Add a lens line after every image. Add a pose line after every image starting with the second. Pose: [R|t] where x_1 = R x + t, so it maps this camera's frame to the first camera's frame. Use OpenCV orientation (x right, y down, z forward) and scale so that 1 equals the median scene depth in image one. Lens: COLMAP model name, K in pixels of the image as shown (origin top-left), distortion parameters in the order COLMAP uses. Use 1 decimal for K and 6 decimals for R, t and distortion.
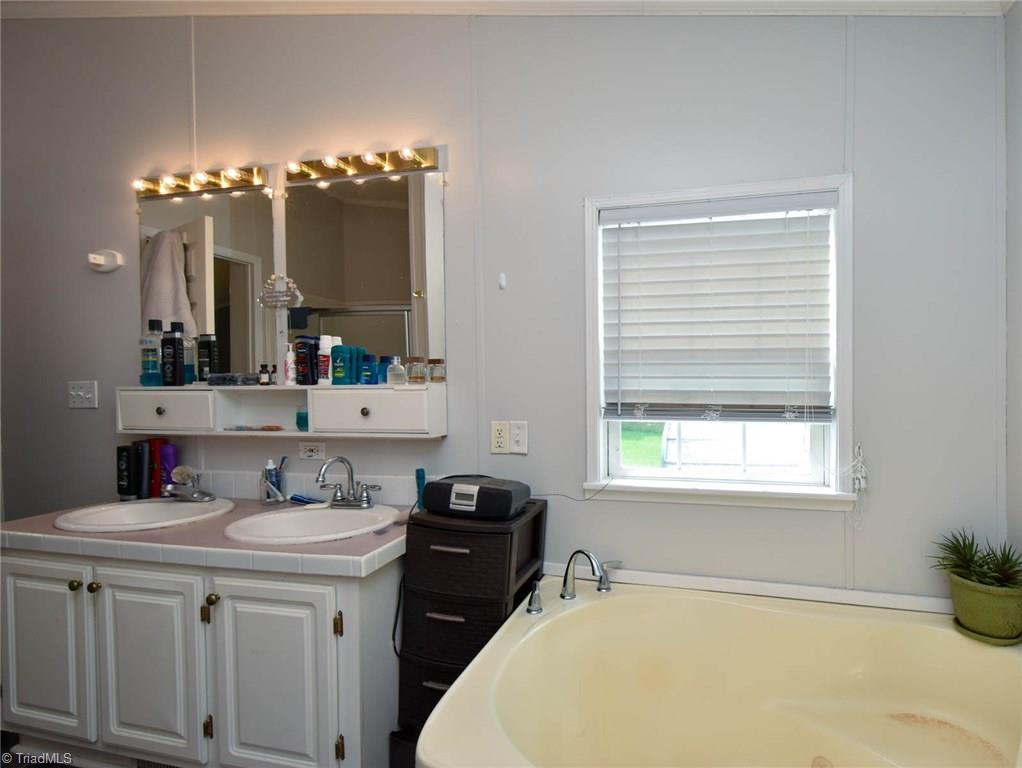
lens RADIAL K [[511.9, 0, 511.0], [0, 511.9, 384.0], [0, 0, 1]] dist [0.003370, 0.000037]
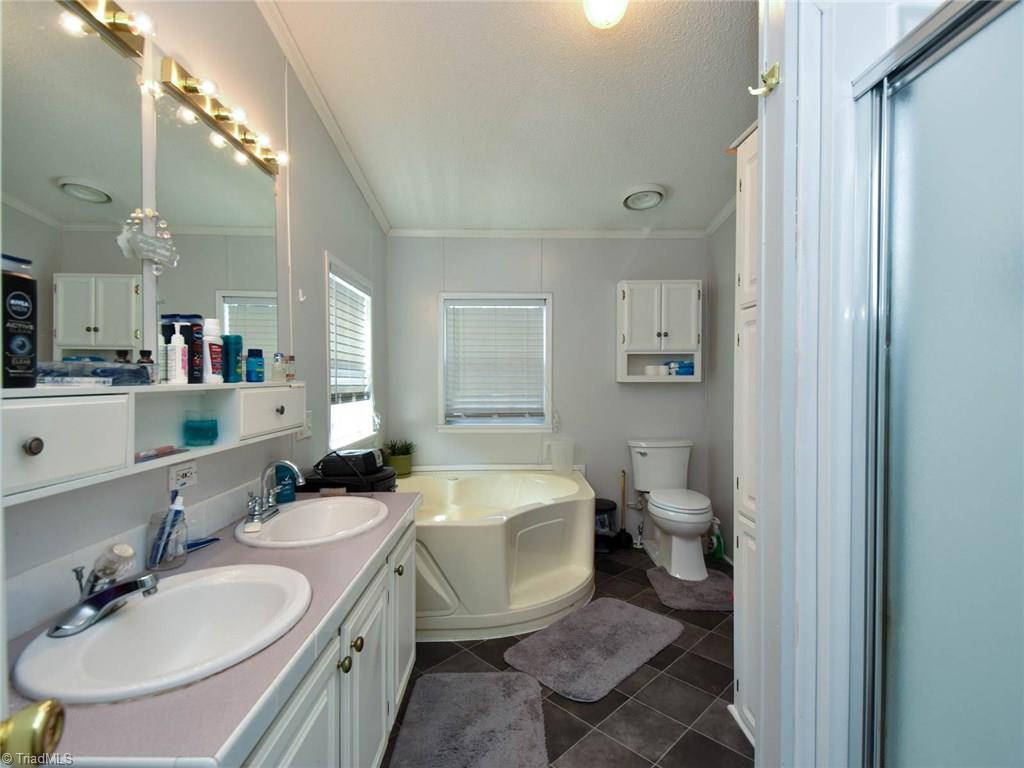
lens RADIAL K [[512.9, 0, 512.0], [0, 512.9, 384.0], [0, 0, 1]] dist [0.003370, 0.000037]
pose [[-0.235335, -0.004299, 0.971905, -1.203306], [0.012263, 0.999897, 0.007392, 0.002875], [-0.971837, 0.013659, -0.235258, 0.732681]]
